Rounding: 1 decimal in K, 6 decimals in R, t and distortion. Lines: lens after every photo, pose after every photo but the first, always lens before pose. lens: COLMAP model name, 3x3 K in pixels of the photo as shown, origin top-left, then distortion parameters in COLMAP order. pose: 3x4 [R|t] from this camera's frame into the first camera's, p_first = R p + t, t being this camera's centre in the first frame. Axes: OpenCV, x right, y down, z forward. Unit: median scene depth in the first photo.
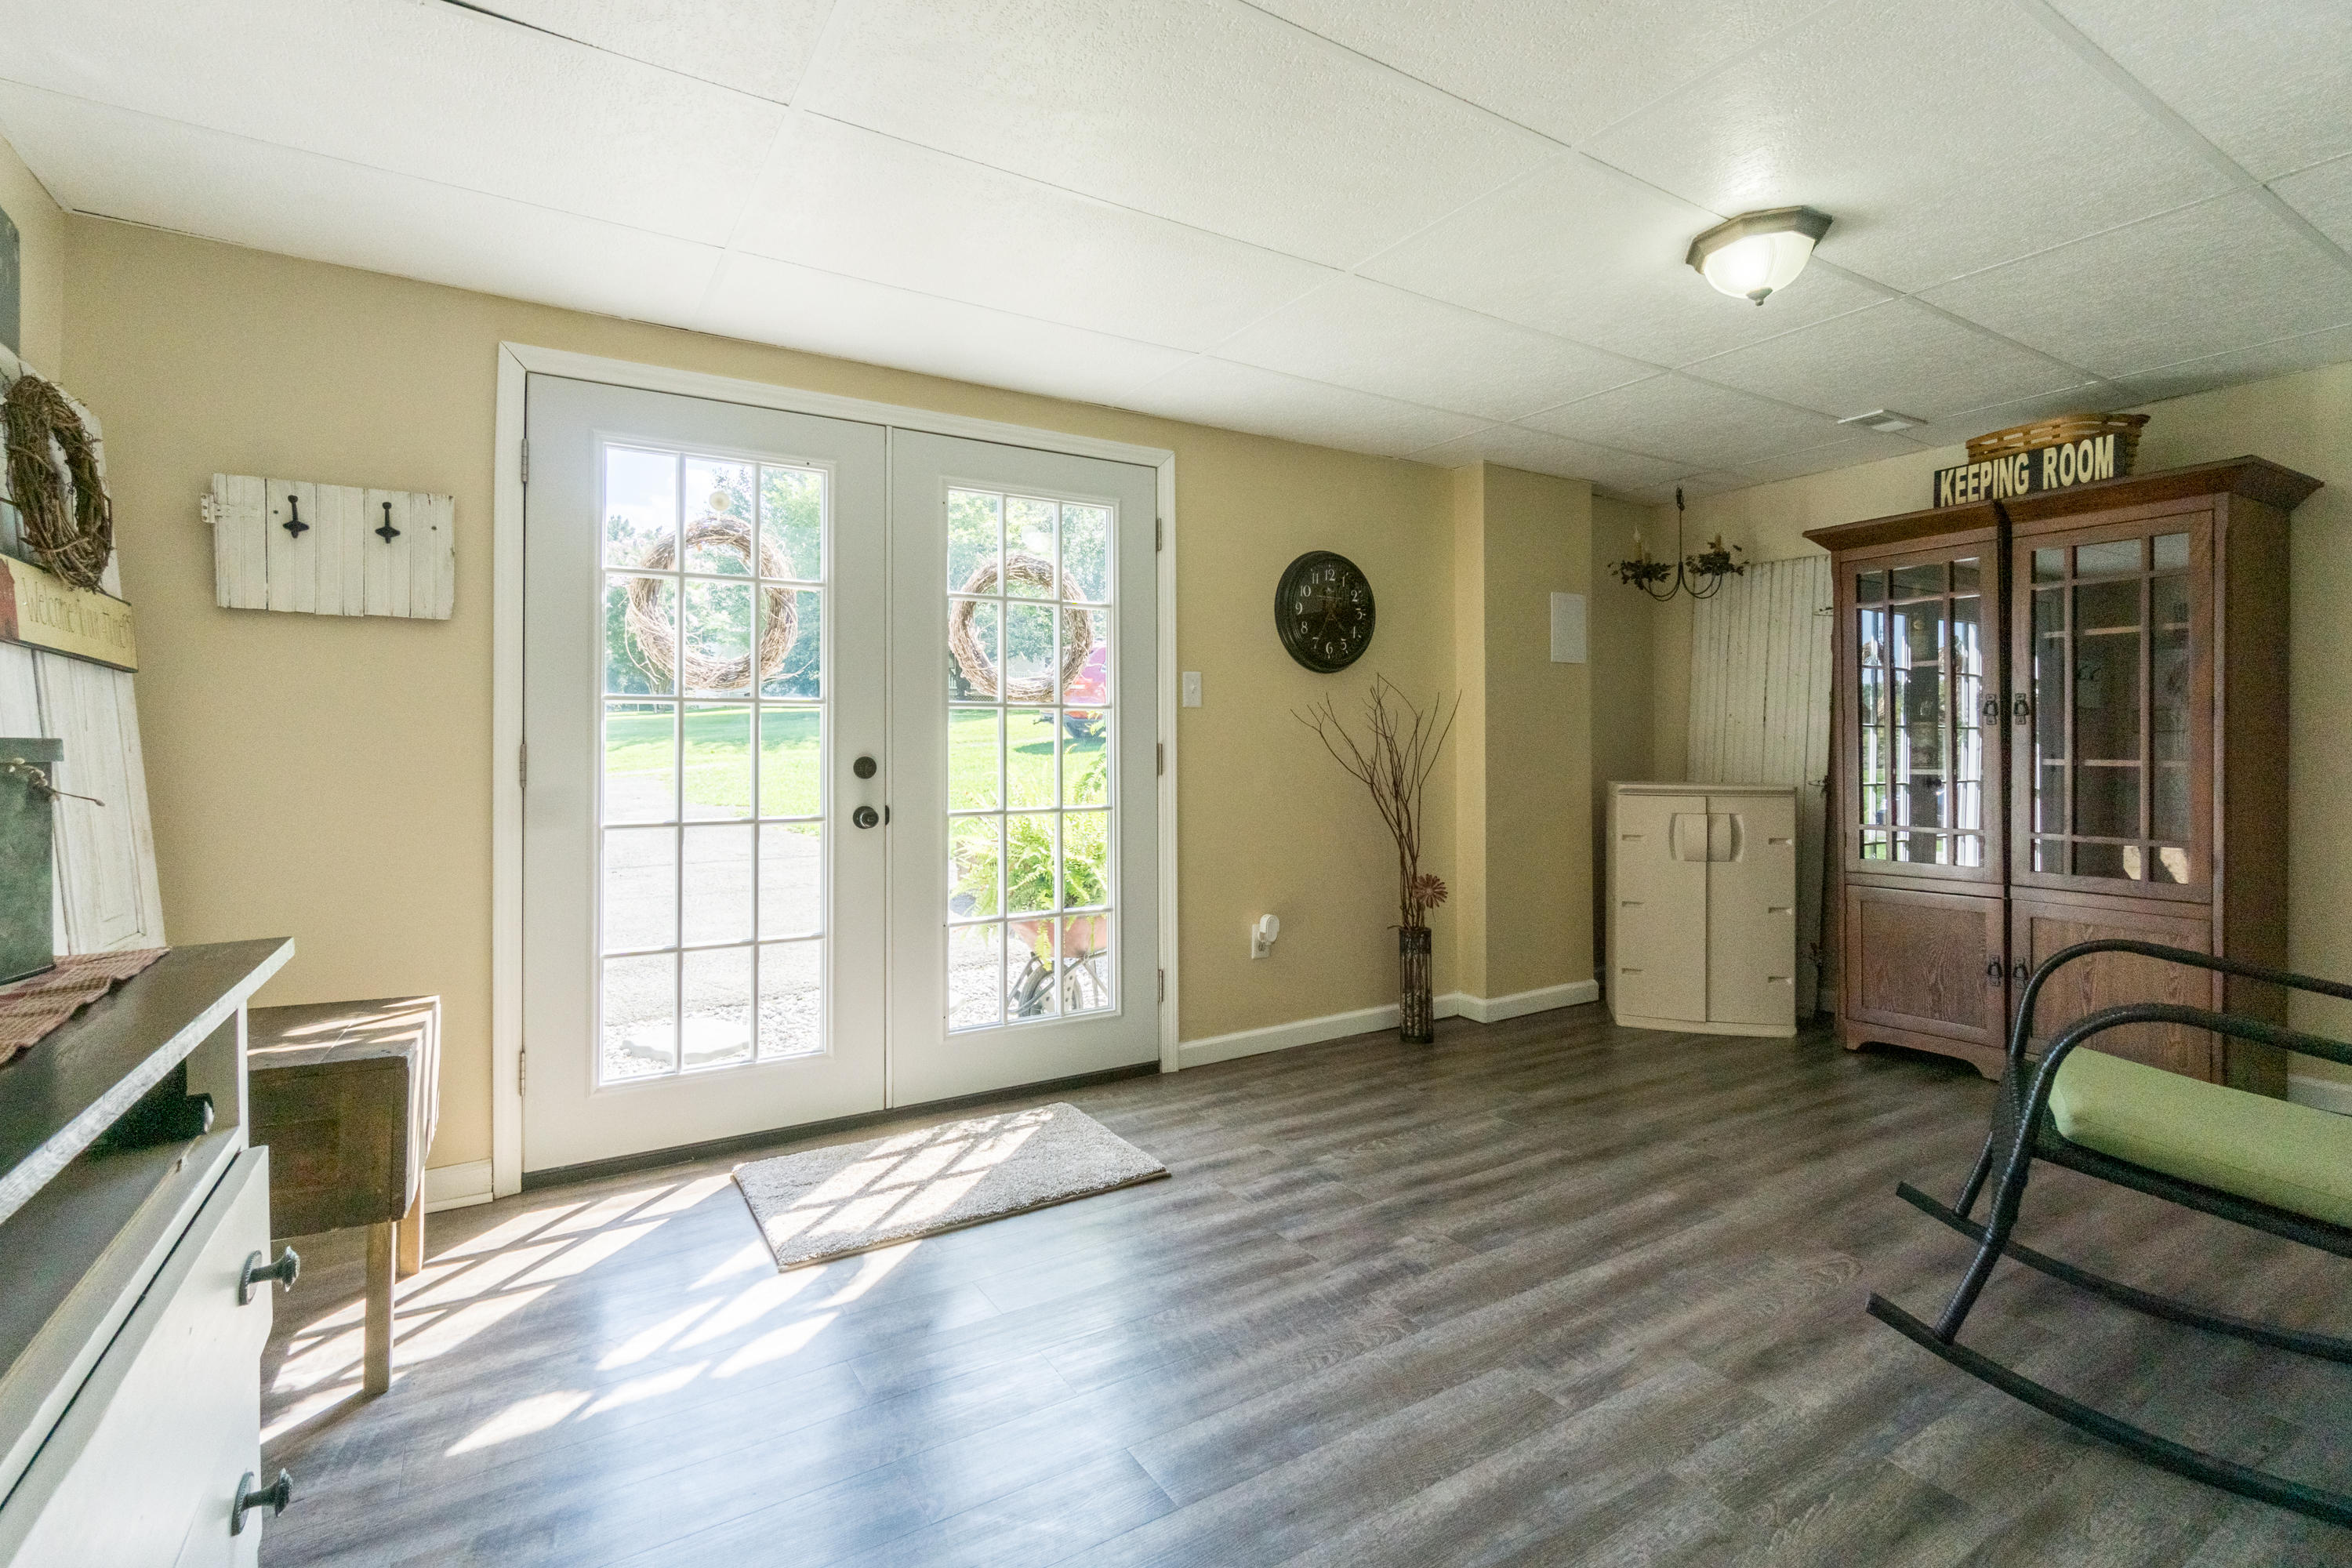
lens RADIAL K [[1050.4, 0, 1114.1], [0, 1050.4, 735.6], [0, 0, 1]] dist [-0.000944, 0.000433]
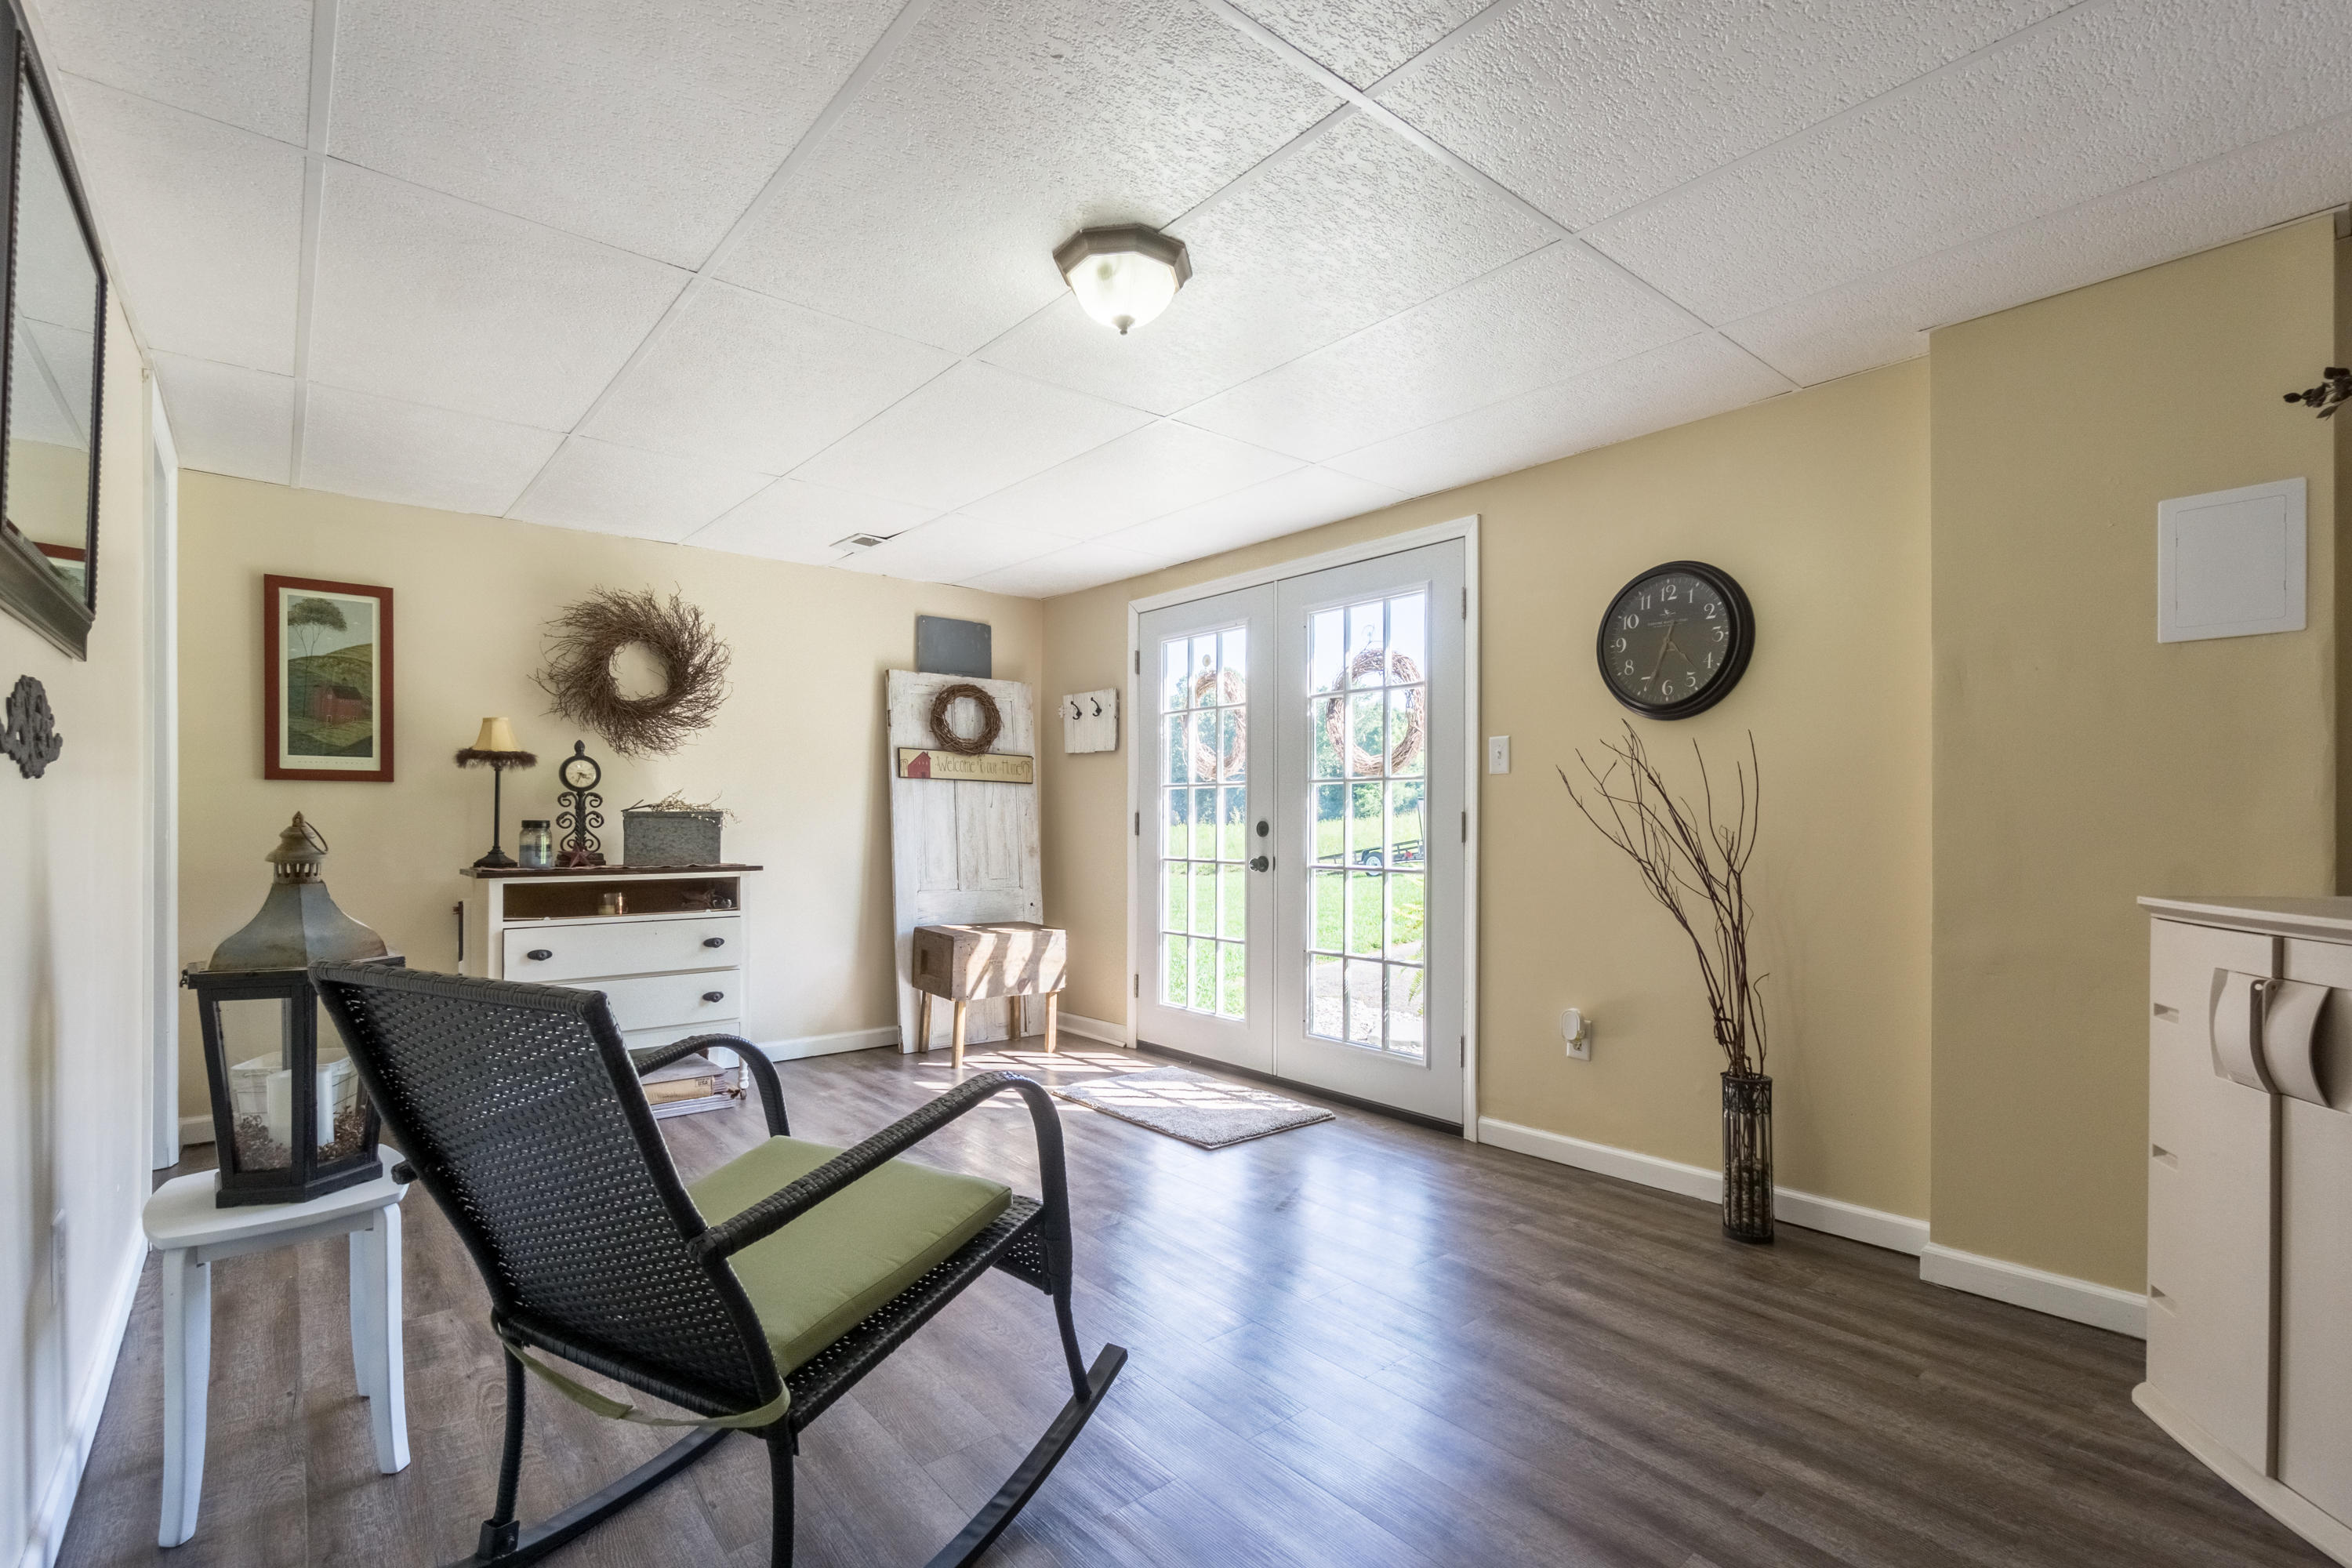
lens RADIAL K [[1062.8, 0, 1234.5], [0, 1062.8, 817.2], [0, 0, 1]] dist [-0.002165, -0.000359]
pose [[0.204906, 0.002636, -0.978778, 1.387754], [0.008416, 0.999955, 0.004455, 0.009325], [0.978745, -0.009150, 0.204875, 0.804878]]
